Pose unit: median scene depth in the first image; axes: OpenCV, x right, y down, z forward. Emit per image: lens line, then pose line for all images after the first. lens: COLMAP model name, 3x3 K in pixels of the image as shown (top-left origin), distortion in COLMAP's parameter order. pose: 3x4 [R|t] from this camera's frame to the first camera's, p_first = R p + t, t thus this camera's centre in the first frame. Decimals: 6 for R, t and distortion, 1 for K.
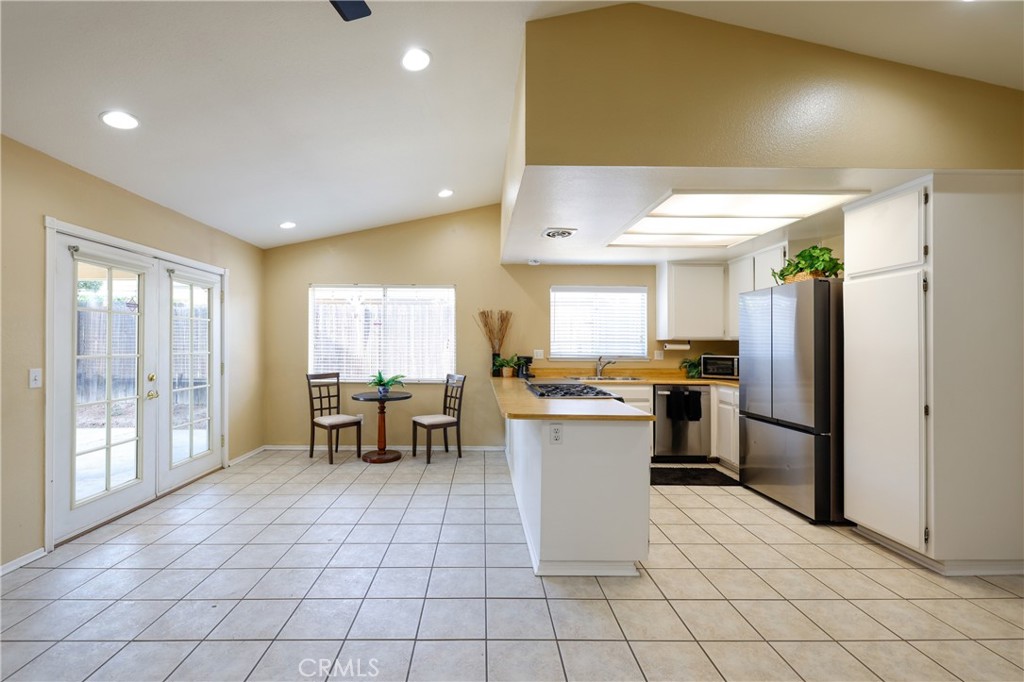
lens RADIAL K [[440.5, 0, 484.5], [0, 440.5, 341.6], [0, 0, 1]] dist [0.001472, 0.000076]
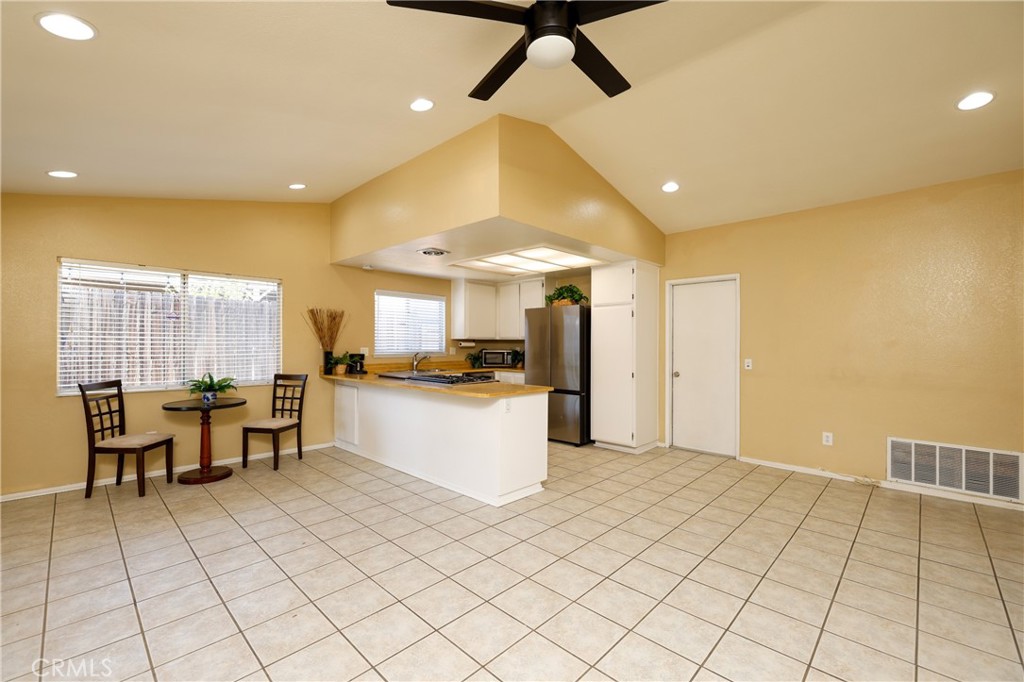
lens RADIAL K [[434.3, 0, 512.0], [0, 434.3, 341.0], [0, 0, 1]] dist [-0.000714, -0.000120]
pose [[0.699526, 0.002098, 0.714604, -0.406642], [-0.005337, 0.999983, 0.002289, -0.001853], [-0.714587, -0.005415, 0.699526, -0.001768]]
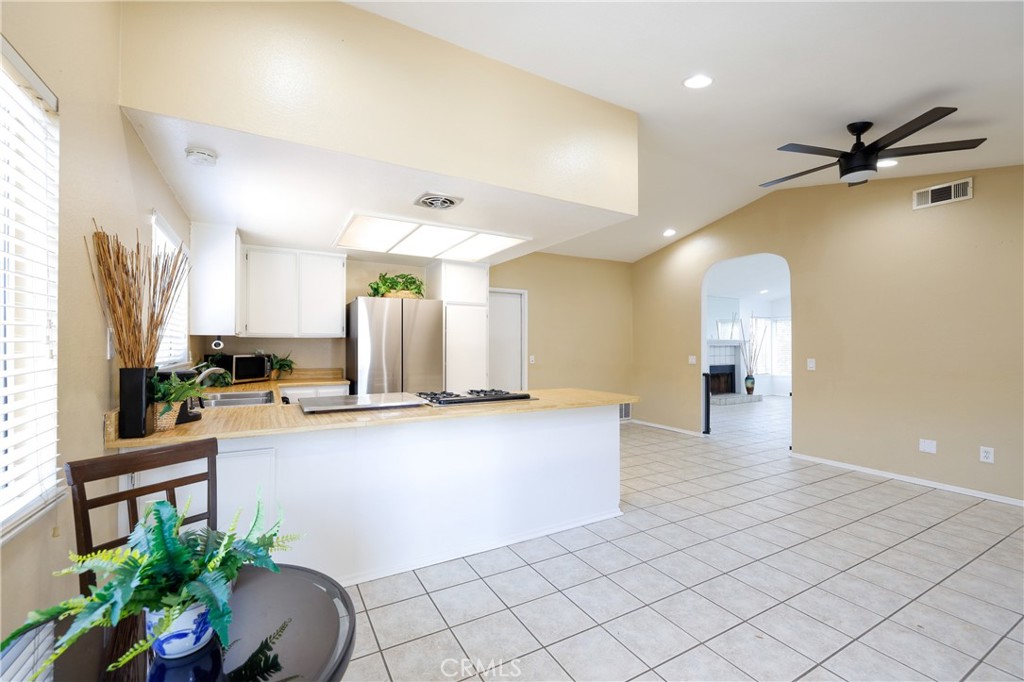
lens RADIAL K [[430.9, 0, 504.2], [0, 430.9, 343.8], [0, 0, 1]] dist [-0.001187, -0.000114]
pose [[-0.481562, -0.000958, 0.876412, -0.416323], [-0.009207, 0.999950, -0.003965, 0.007772], [-0.876364, -0.009978, -0.481546, 0.935860]]
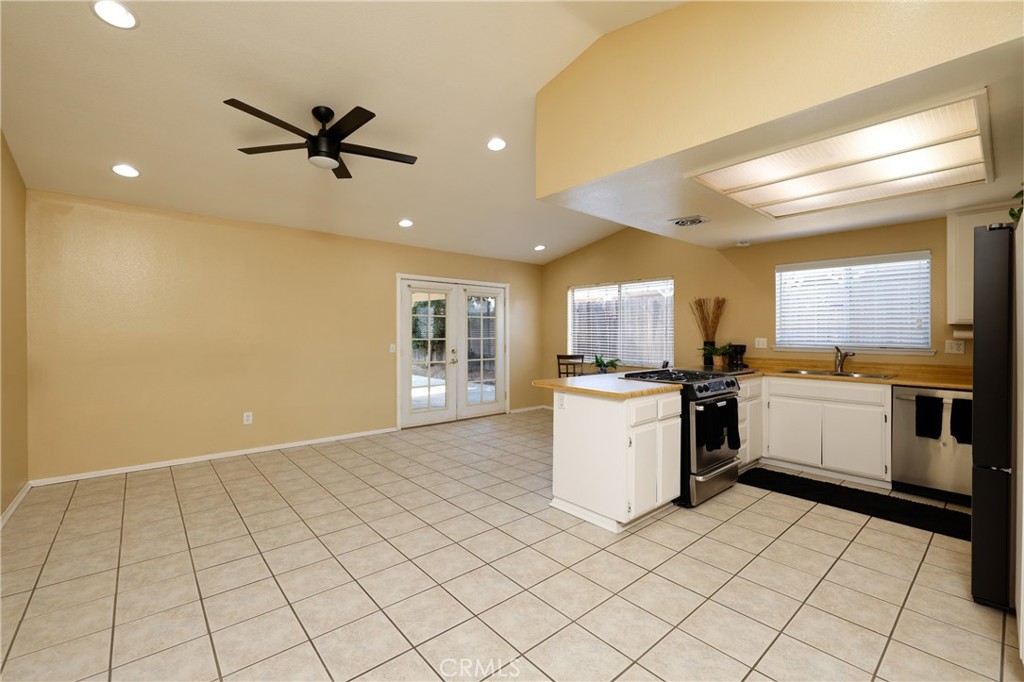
lens RADIAL K [[430.4, 0, 502.8], [0, 430.4, 334.7], [0, 0, 1]] dist [-0.000041, 0.000026]
pose [[0.639384, -0.000414, -0.768888, 0.491049], [0.006607, 0.999966, 0.004955, 0.004452], [0.768859, -0.008248, 0.639365, 0.029816]]
